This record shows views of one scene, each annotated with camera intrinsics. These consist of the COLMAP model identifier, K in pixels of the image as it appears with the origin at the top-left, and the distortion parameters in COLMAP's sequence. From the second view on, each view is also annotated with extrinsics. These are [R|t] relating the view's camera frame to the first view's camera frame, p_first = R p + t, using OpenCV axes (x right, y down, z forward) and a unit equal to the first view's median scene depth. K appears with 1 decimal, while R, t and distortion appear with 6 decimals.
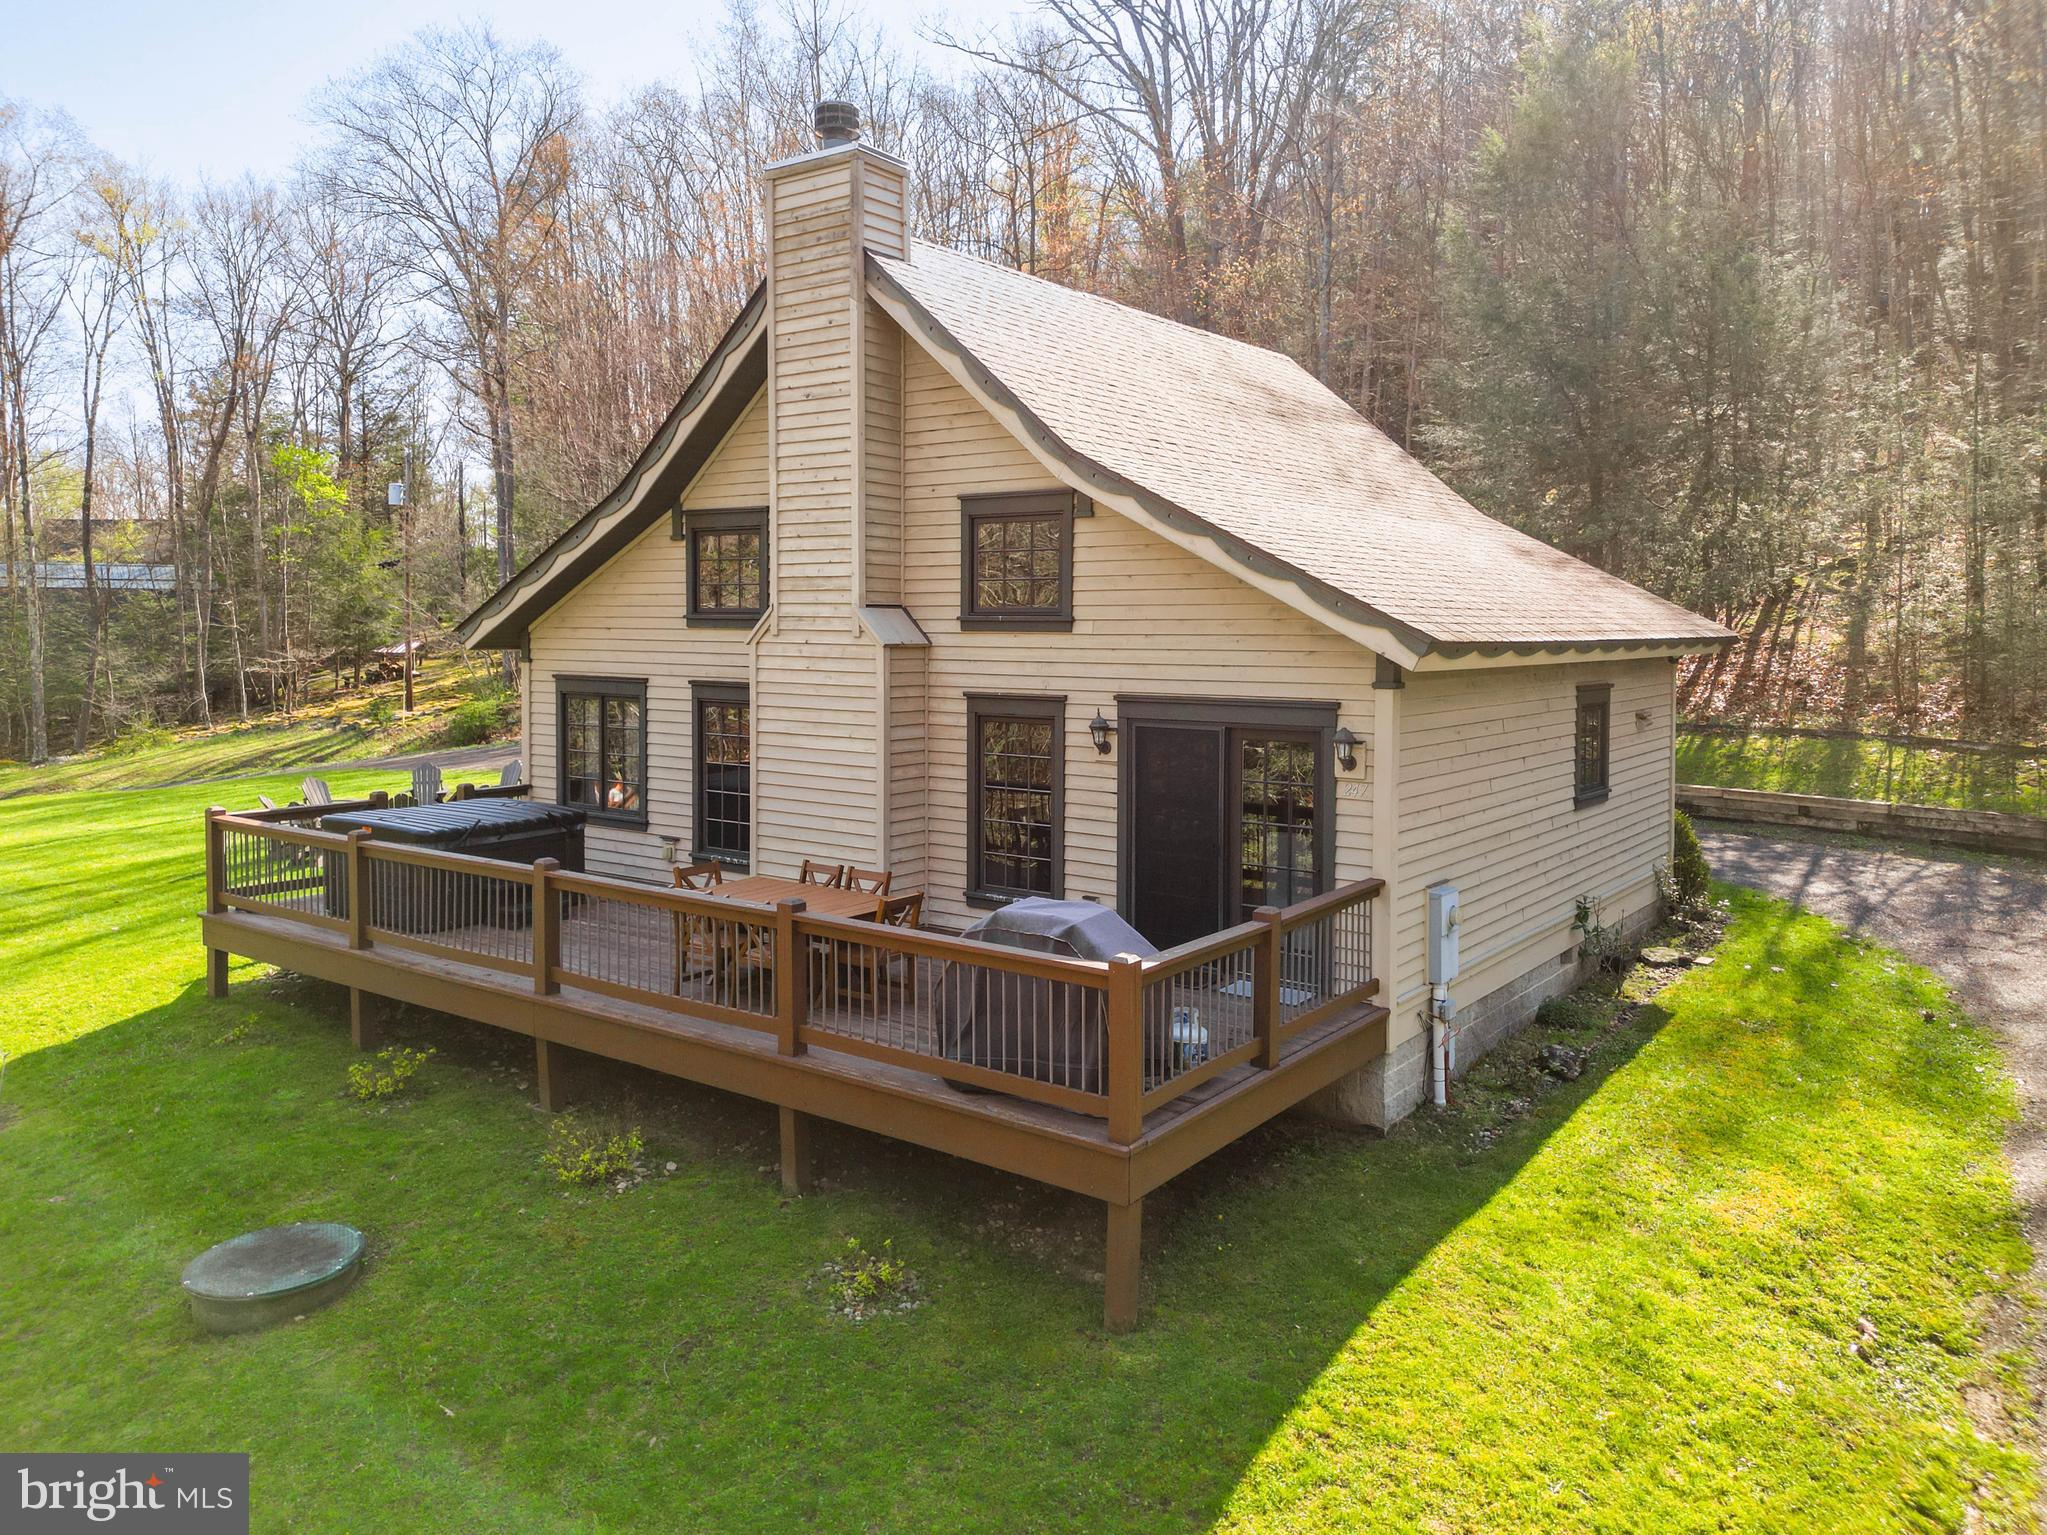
lens RADIAL K [[1467.5, 0, 1024.7], [0, 1467.5, 764.0], [0, 0, 1]] dist [0.013136, 0.005537]
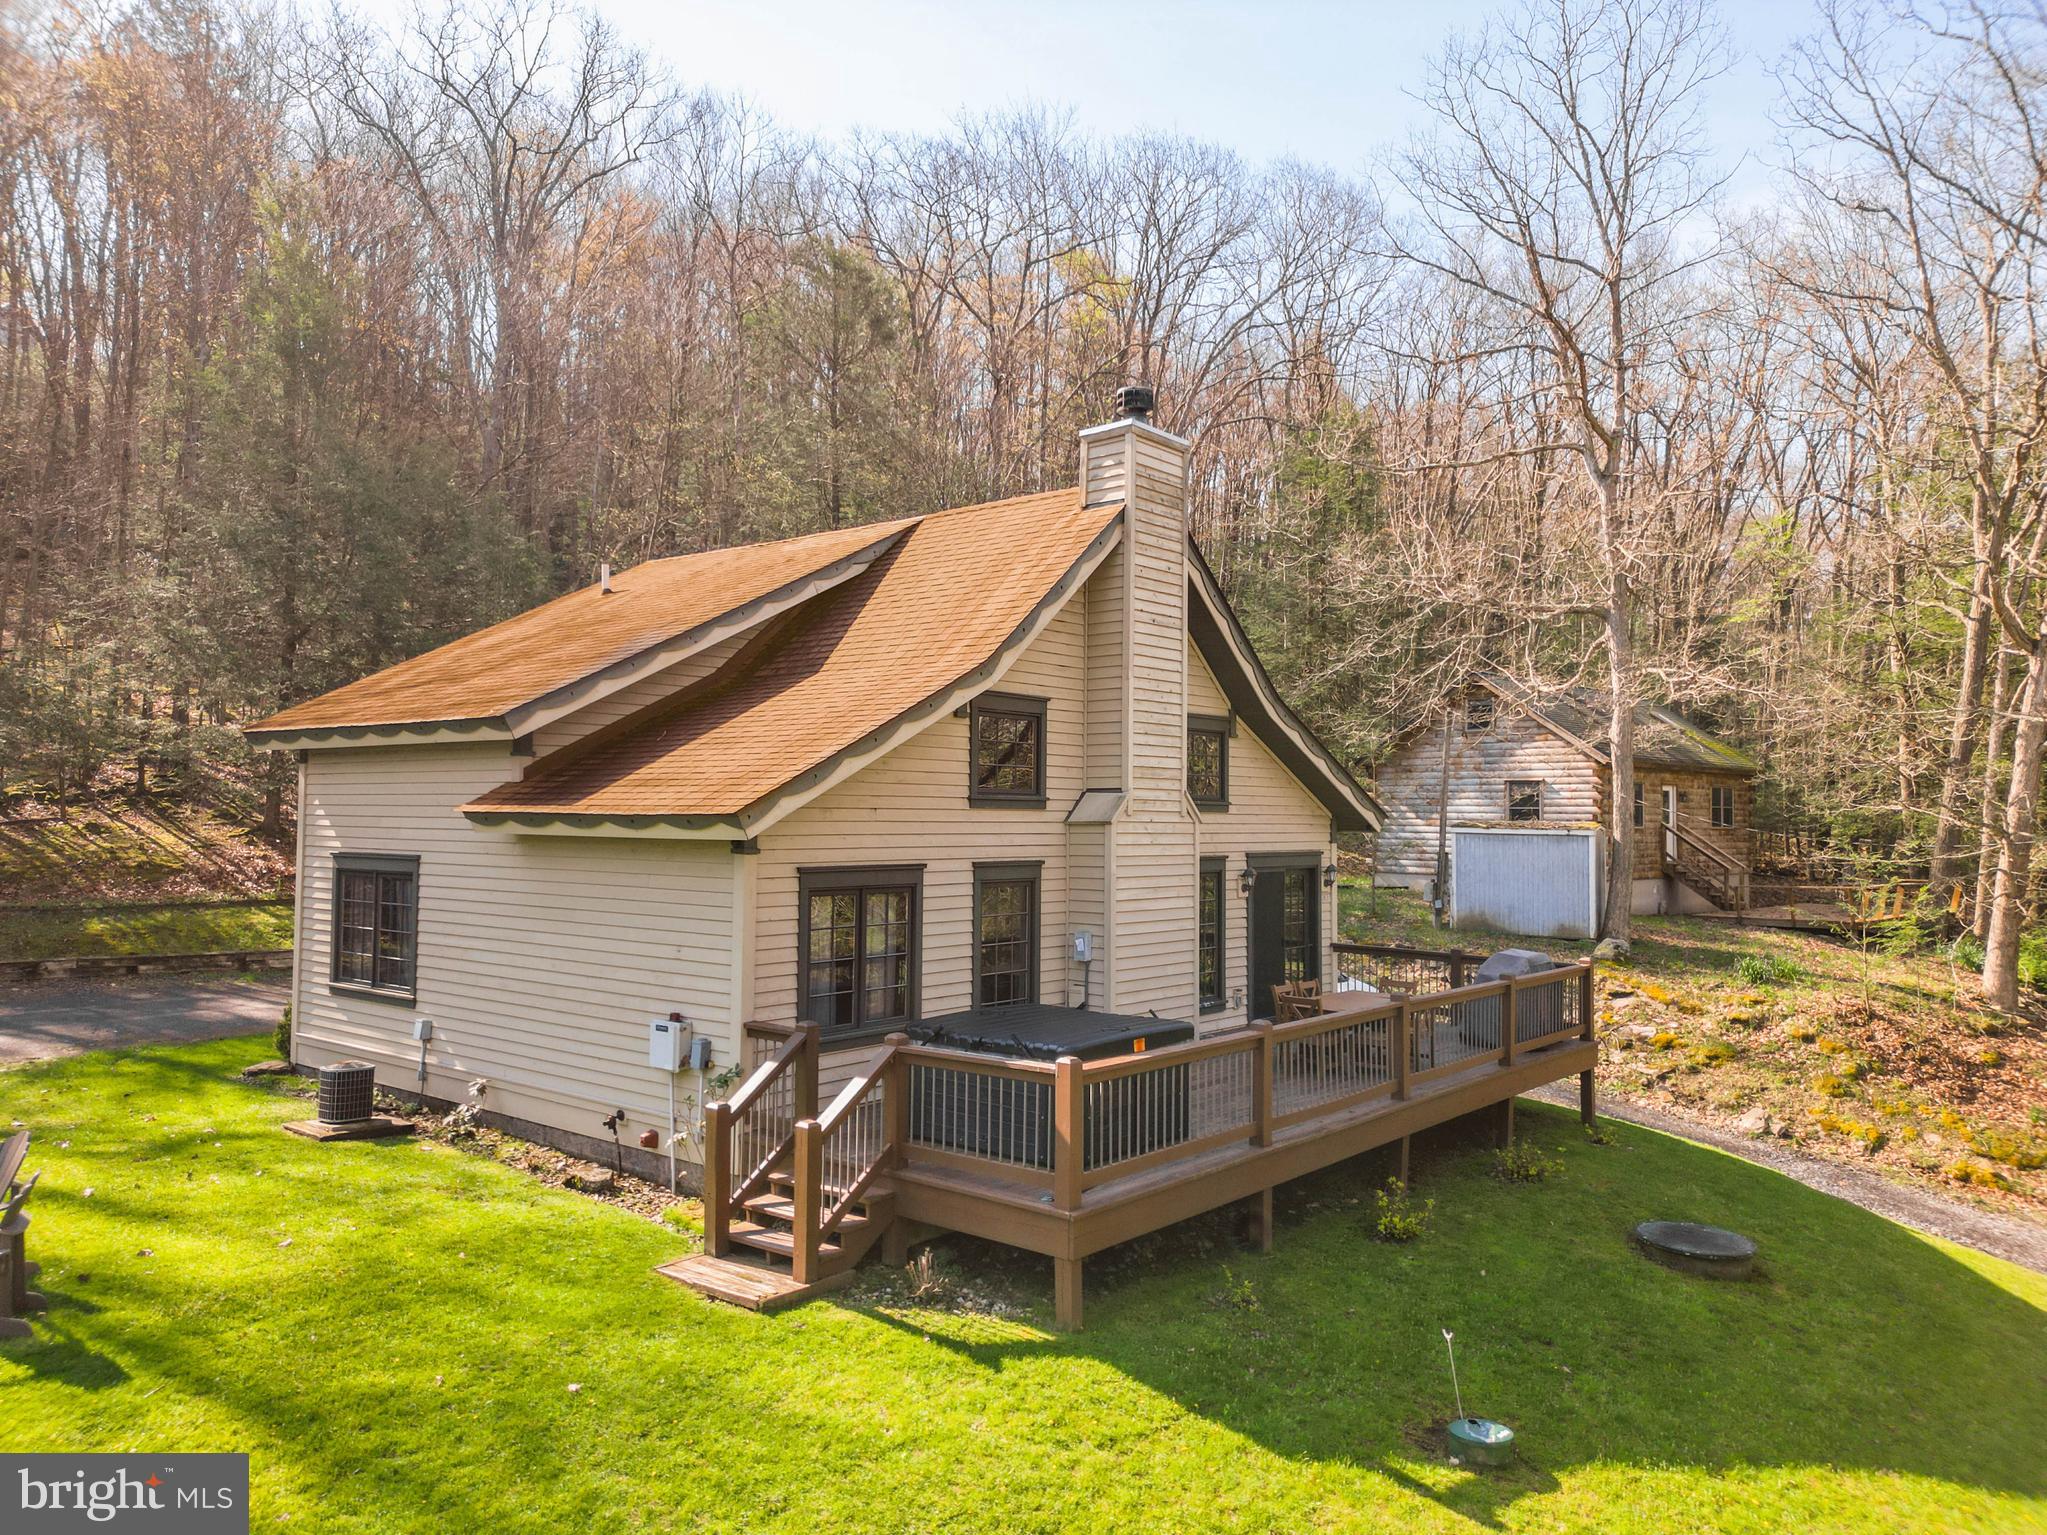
lens RADIAL K [[1467.5, 0, 1024.0], [0, 1467.5, 762.7], [0, 0, 1]] dist [0.013136, 0.005537]
pose [[0.052843, 0.022267, 0.998355, -1.201243], [0.076470, 0.996726, -0.026278, -0.095469], [-0.995671, 0.077733, 0.050968, 0.920264]]
